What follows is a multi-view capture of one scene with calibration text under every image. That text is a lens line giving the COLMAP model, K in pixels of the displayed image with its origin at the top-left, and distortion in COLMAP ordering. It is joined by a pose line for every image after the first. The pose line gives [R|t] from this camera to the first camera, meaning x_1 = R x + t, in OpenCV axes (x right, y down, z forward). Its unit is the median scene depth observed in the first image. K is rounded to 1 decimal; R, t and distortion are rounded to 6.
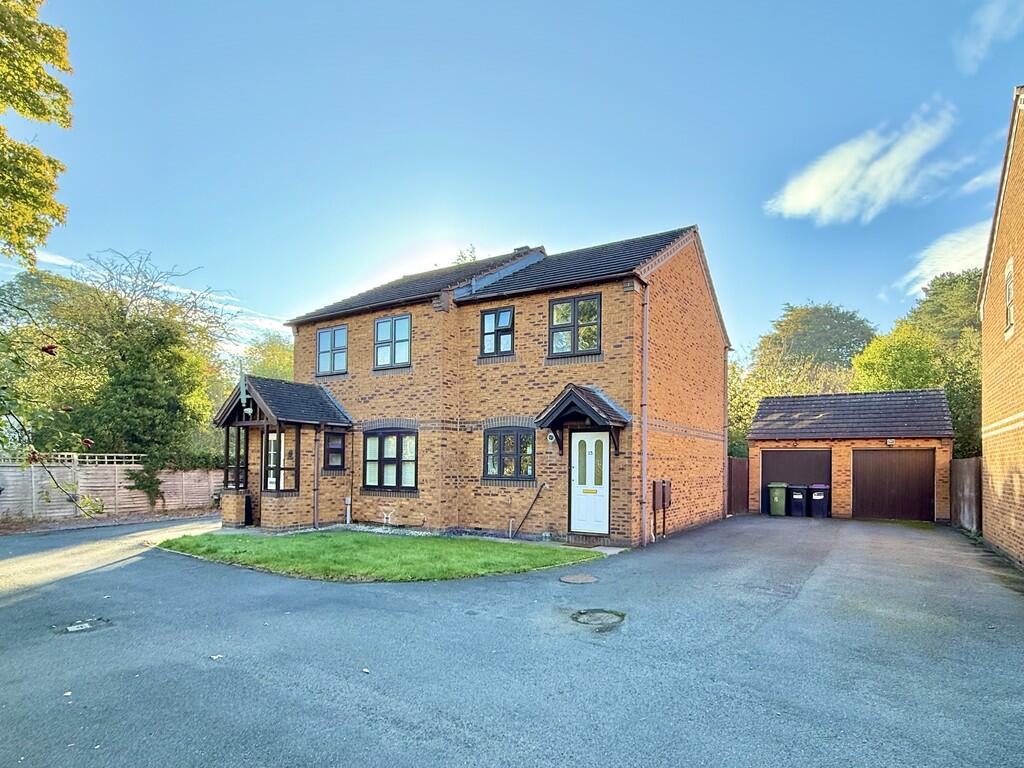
lens RADIAL K [[408.3, 0, 512.0], [0, 408.3, 384.0], [0, 0, 1]] dist [0.003523, 0.000065]
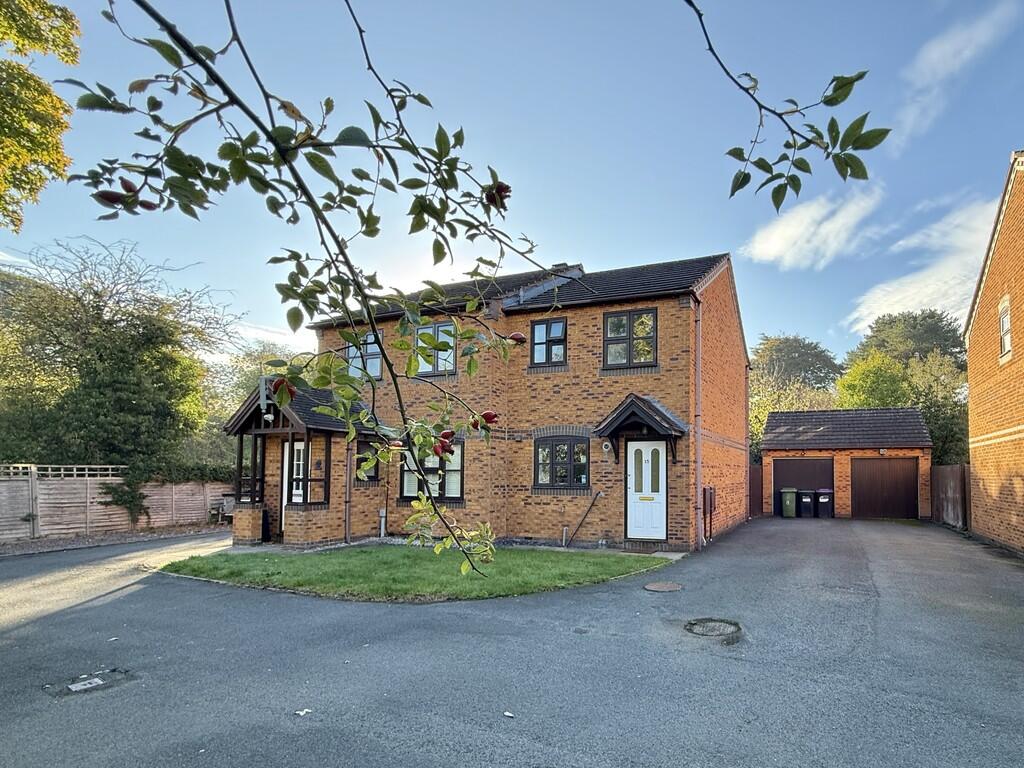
lens RADIAL K [[357.5, 0, 512.5], [0, 357.5, 402.0], [0, 0, 1]] dist [0.001737, 0.000060]
pose [[0.988619, 0.022658, 0.148723, -0.252535], [-0.021385, 0.999720, -0.010150, 0.031309], [-0.148912, 0.006854, 0.988827, 0.138076]]
